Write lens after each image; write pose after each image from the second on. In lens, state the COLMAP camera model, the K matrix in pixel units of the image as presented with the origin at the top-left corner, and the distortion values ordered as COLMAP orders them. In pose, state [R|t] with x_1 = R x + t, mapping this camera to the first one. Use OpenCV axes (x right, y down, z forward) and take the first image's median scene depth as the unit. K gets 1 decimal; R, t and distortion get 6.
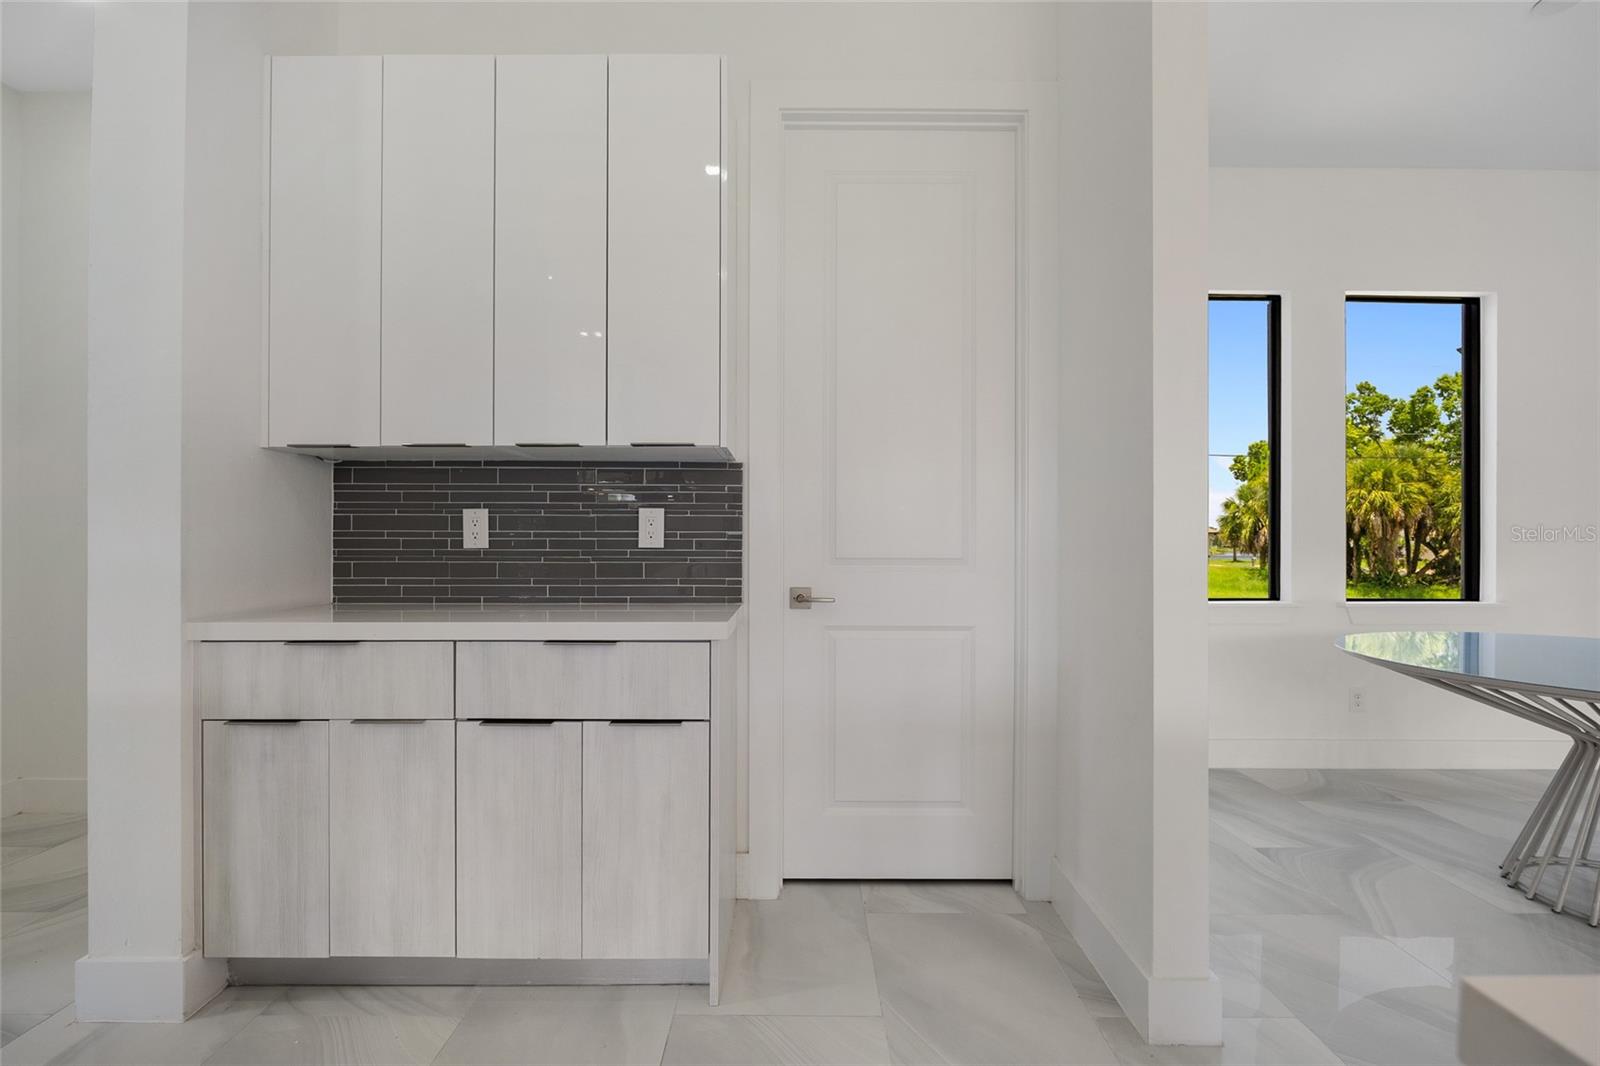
lens RADIAL K [[798.9, 0, 800.0], [0, 798.9, 533.0], [0, 0, 1]] dist [-0.003237, -0.000283]
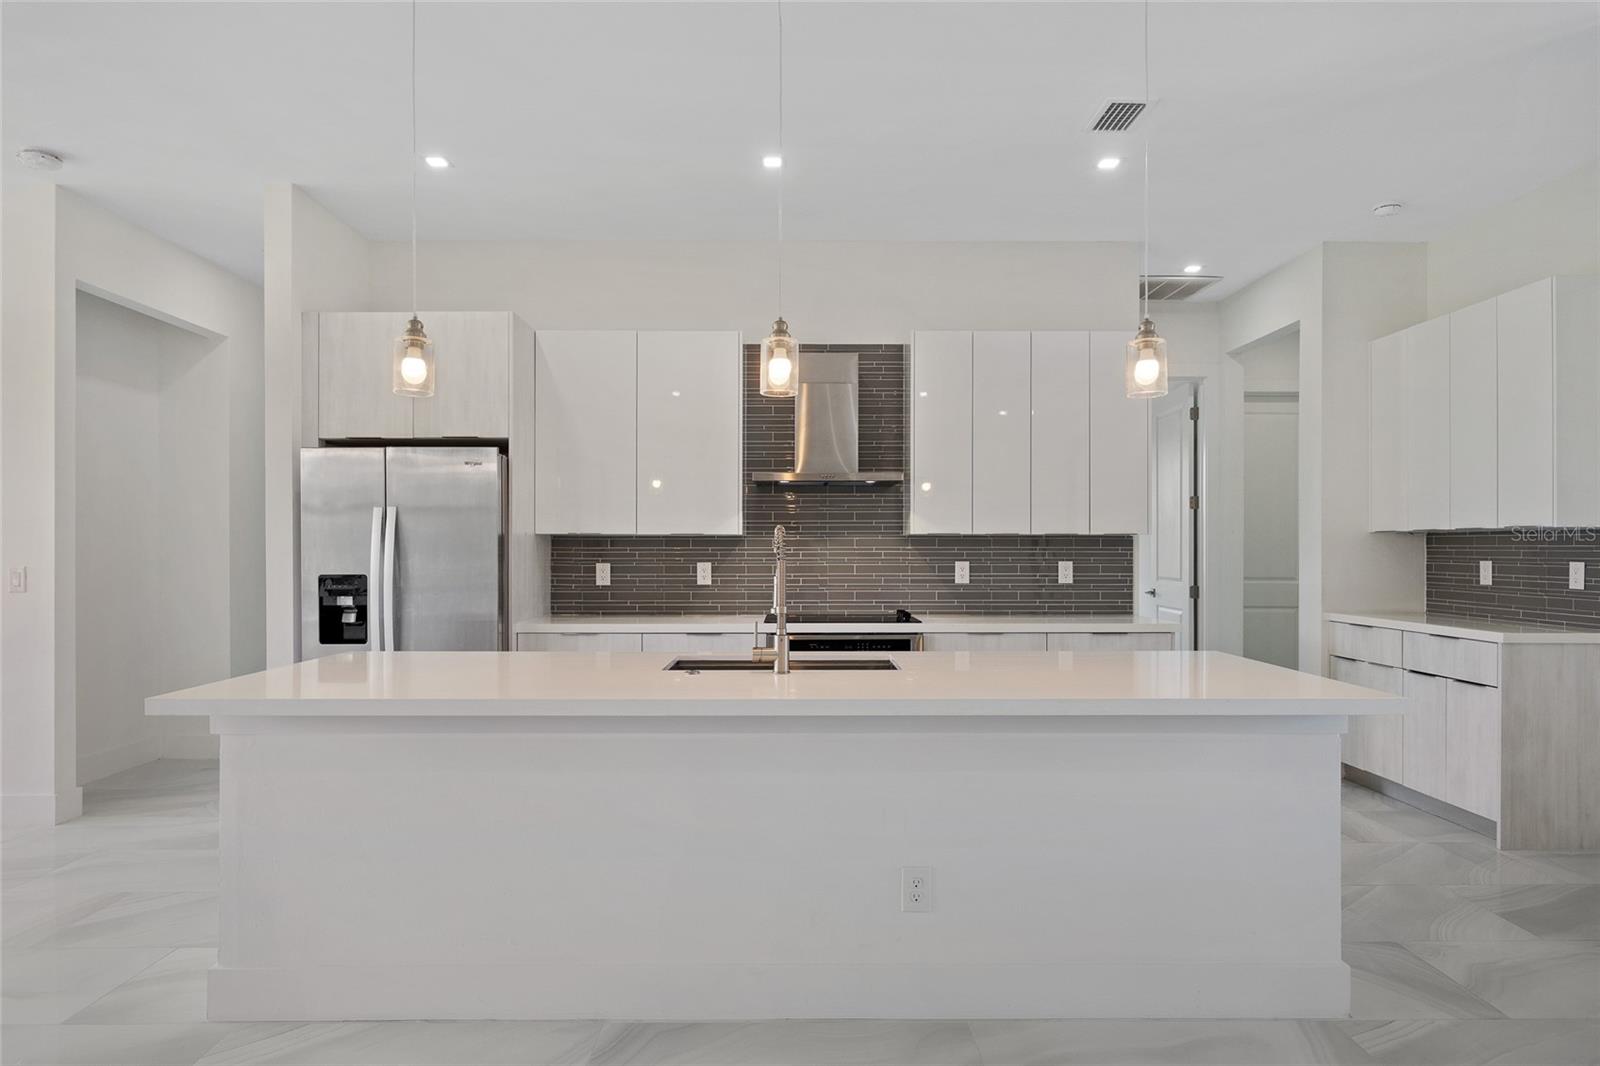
lens RADIAL K [[1051.4, 0, 800.0], [0, 1051.4, 533.0], [0, 0, 1]] dist [-0.001825, -0.000275]
pose [[0.048192, -0.010207, -0.998786, 1.686888], [0.004005, 0.999942, -0.010026, -0.071704], [0.998830, -0.003517, 0.048230, -0.512811]]
